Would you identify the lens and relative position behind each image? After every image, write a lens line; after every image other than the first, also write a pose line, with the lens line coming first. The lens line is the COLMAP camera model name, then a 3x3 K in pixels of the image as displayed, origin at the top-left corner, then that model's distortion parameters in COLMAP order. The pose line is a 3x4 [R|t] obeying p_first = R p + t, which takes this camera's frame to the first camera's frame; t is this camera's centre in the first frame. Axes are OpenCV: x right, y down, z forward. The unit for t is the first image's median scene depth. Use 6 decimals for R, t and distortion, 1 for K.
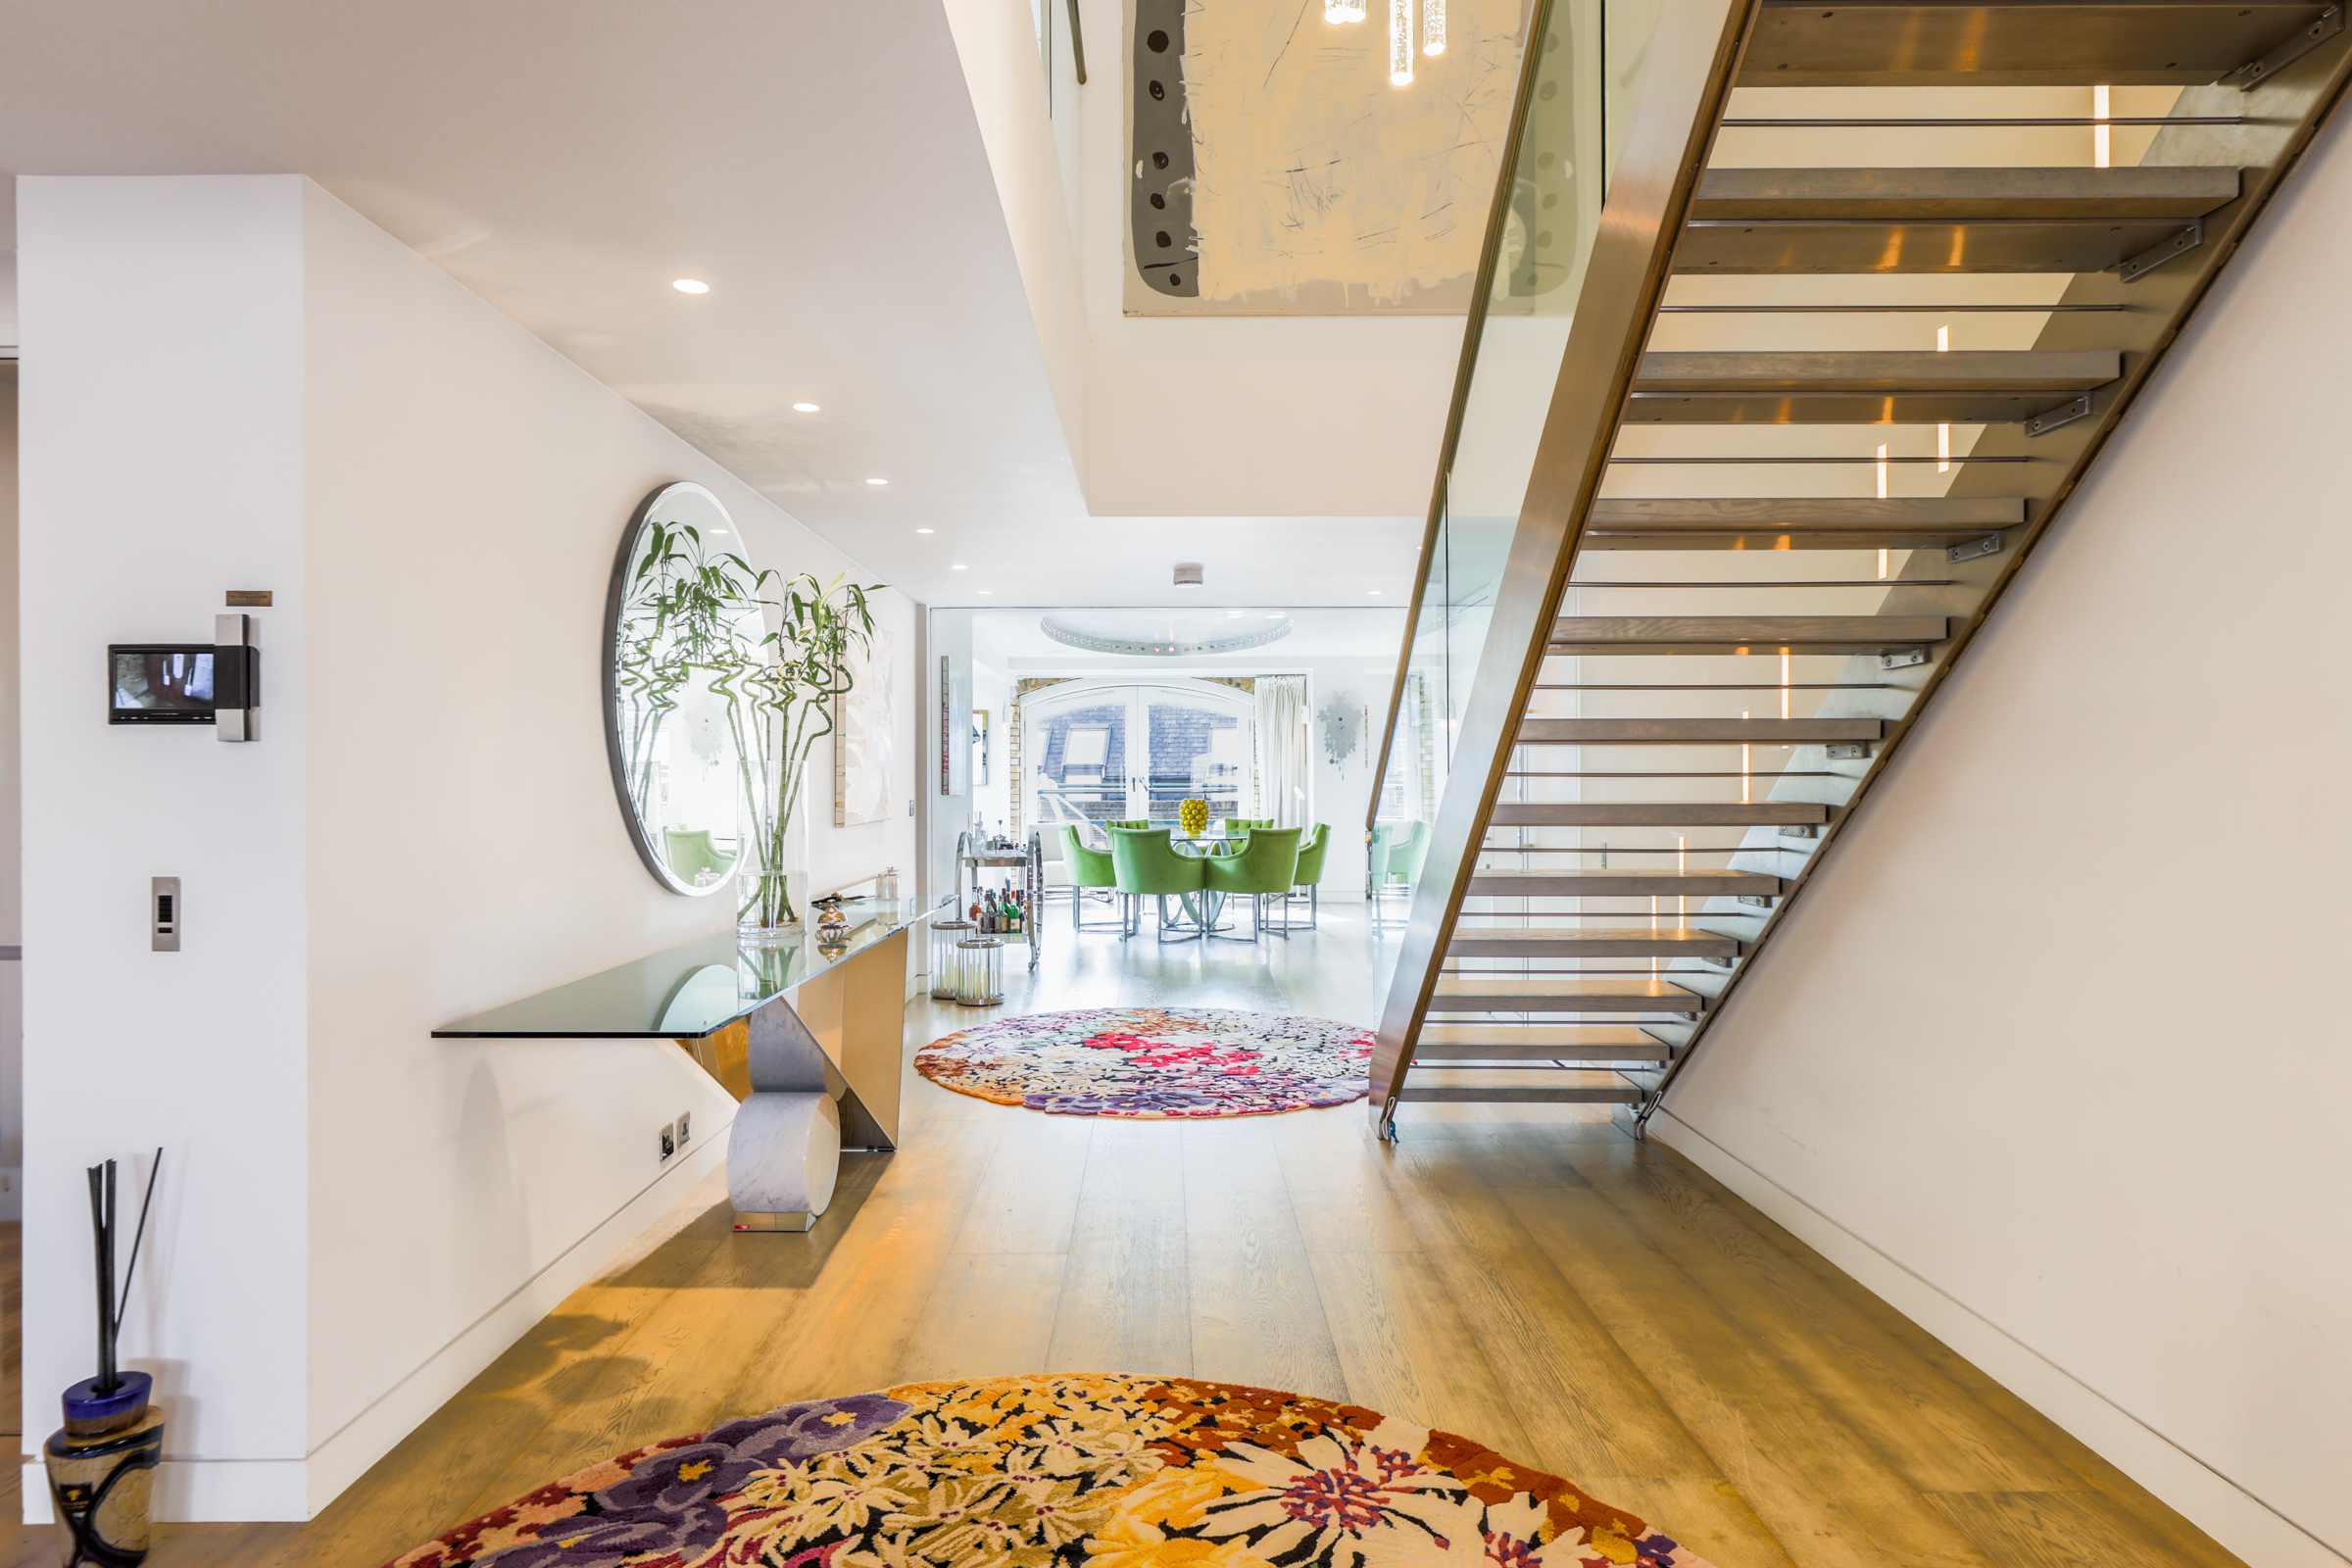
lens RADIAL K [[1352.1, 0, 1173.2], [0, 1352.1, 775.0], [0, 0, 1]] dist [-0.000191, -0.000011]
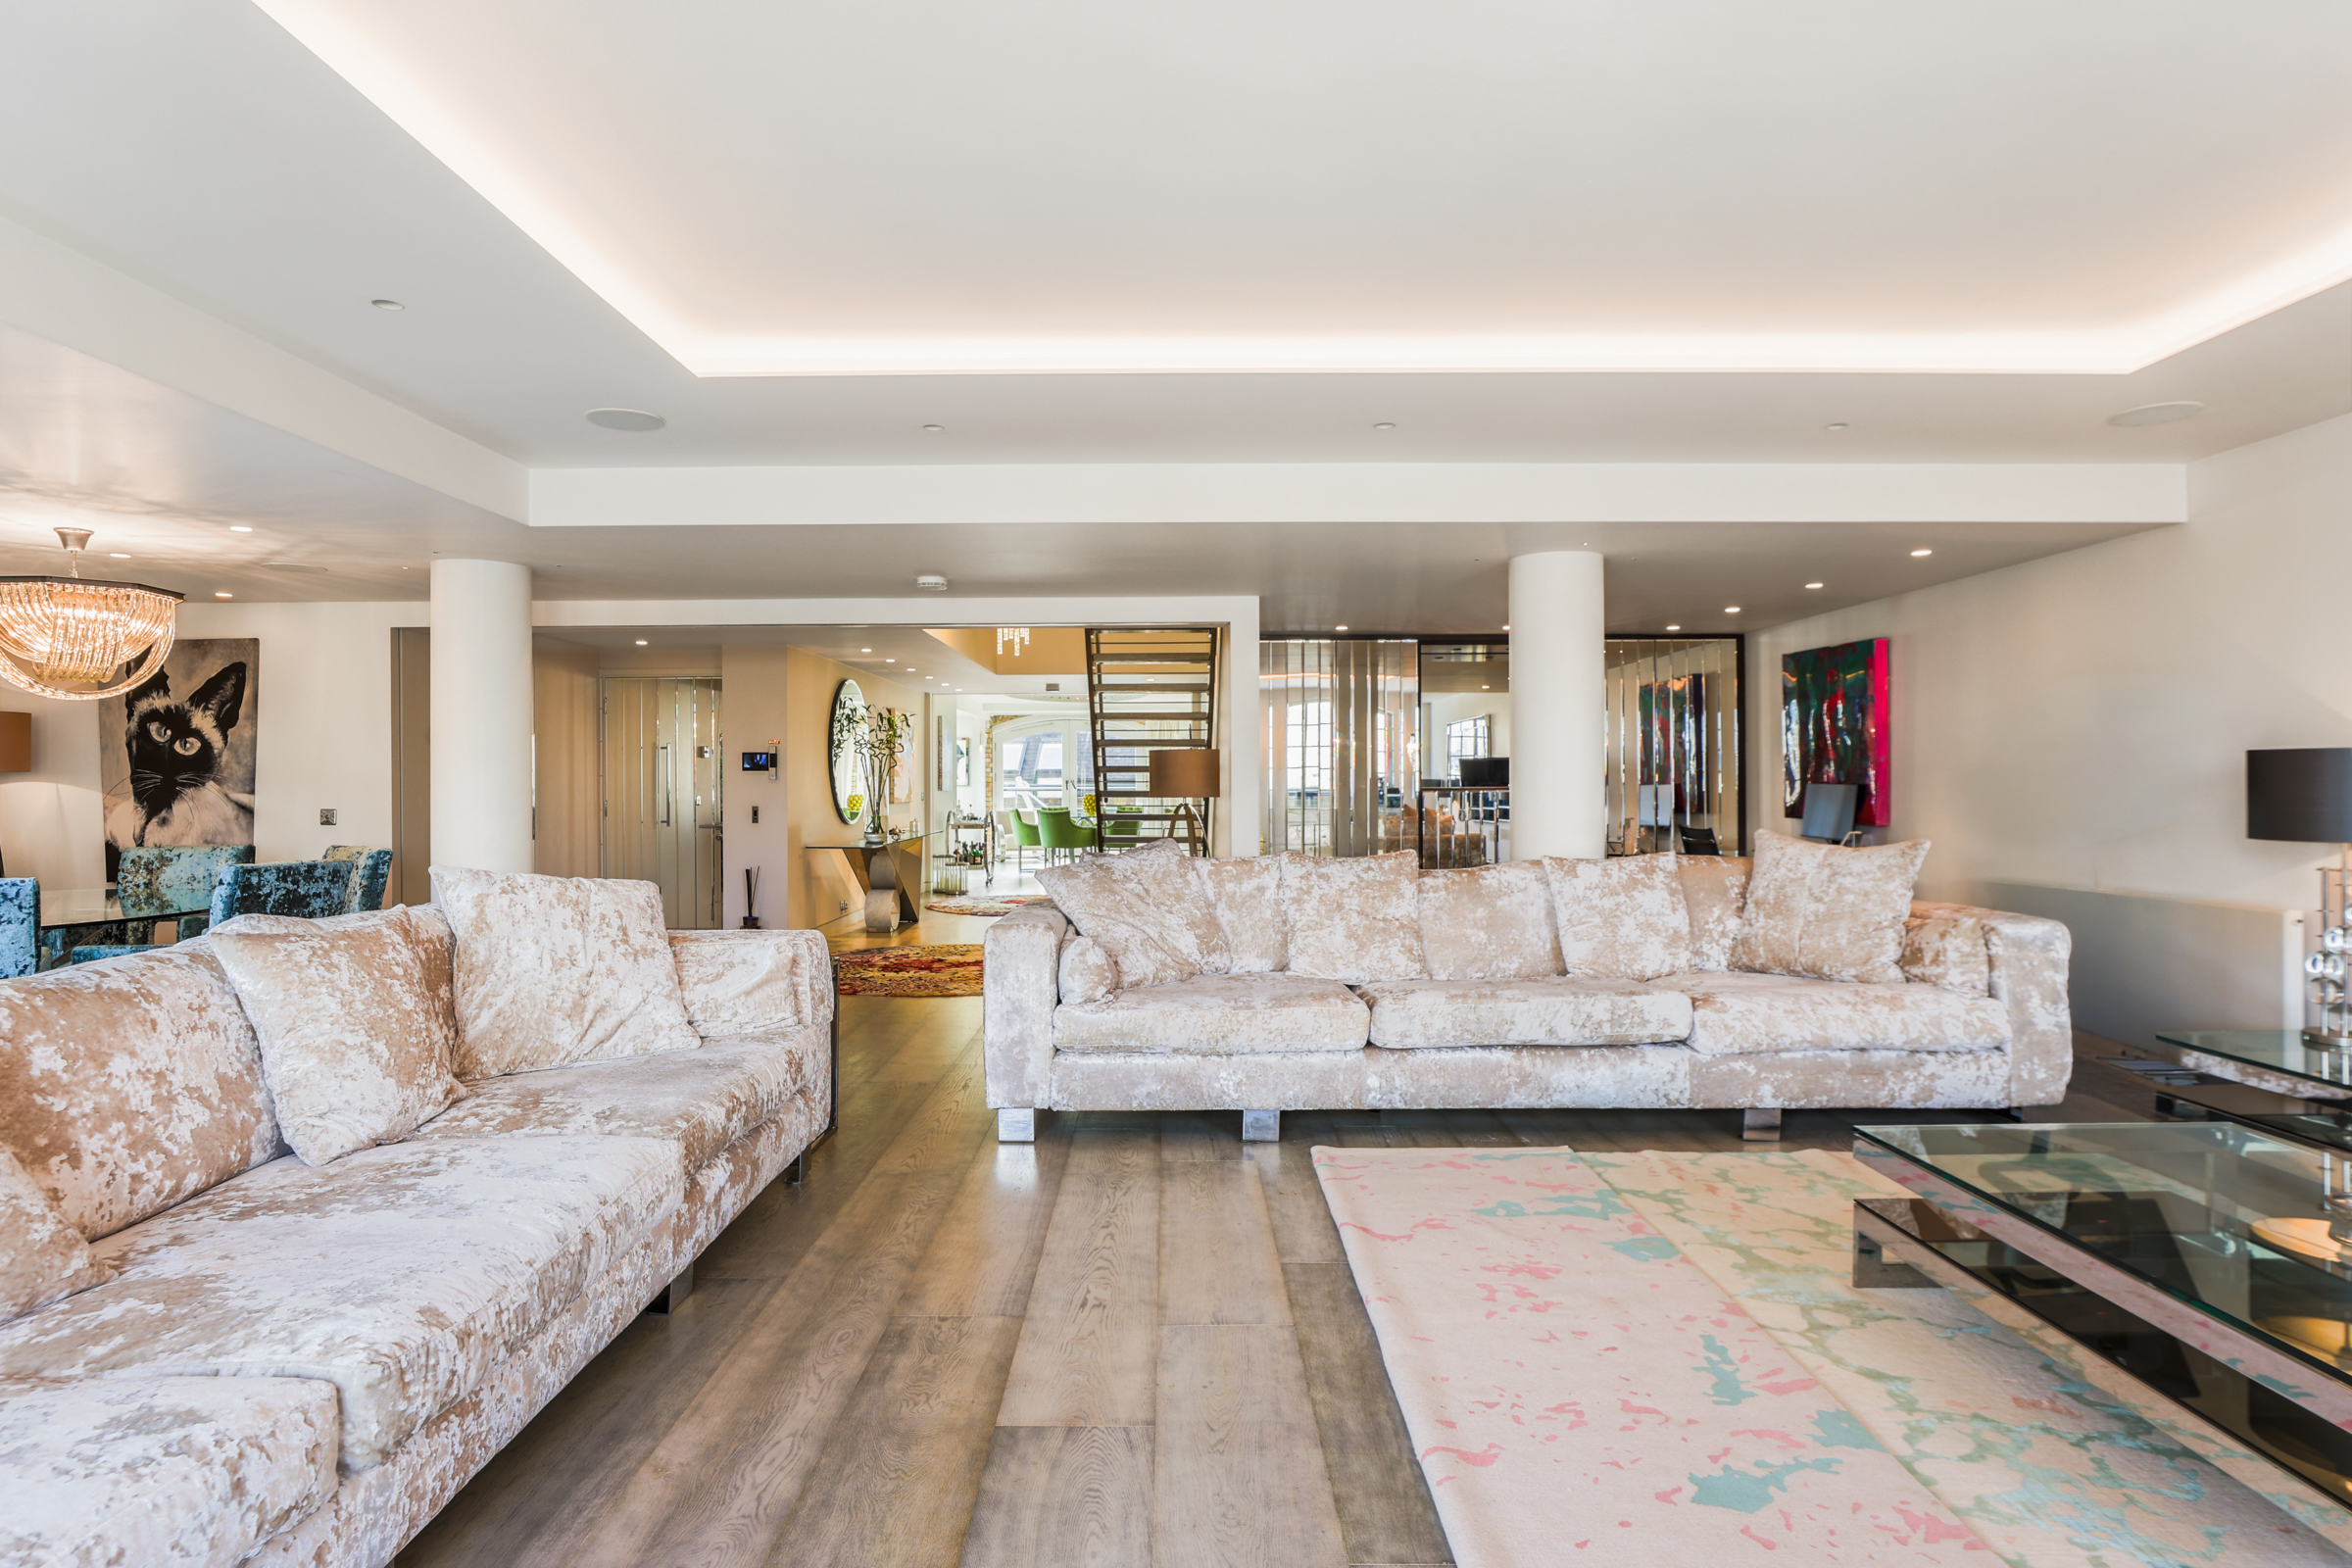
lens RADIAL K [[1352.1, 0, 1177.2], [0, 1352.1, 790.0], [0, 0, 1]] dist [-0.000191, -0.000011]
pose [[0.999995, -0.003177, 0.000312, 0.153050], [0.003174, 0.999943, 0.010153, -0.003631], [-0.000344, -0.010152, 0.999948, -0.838186]]
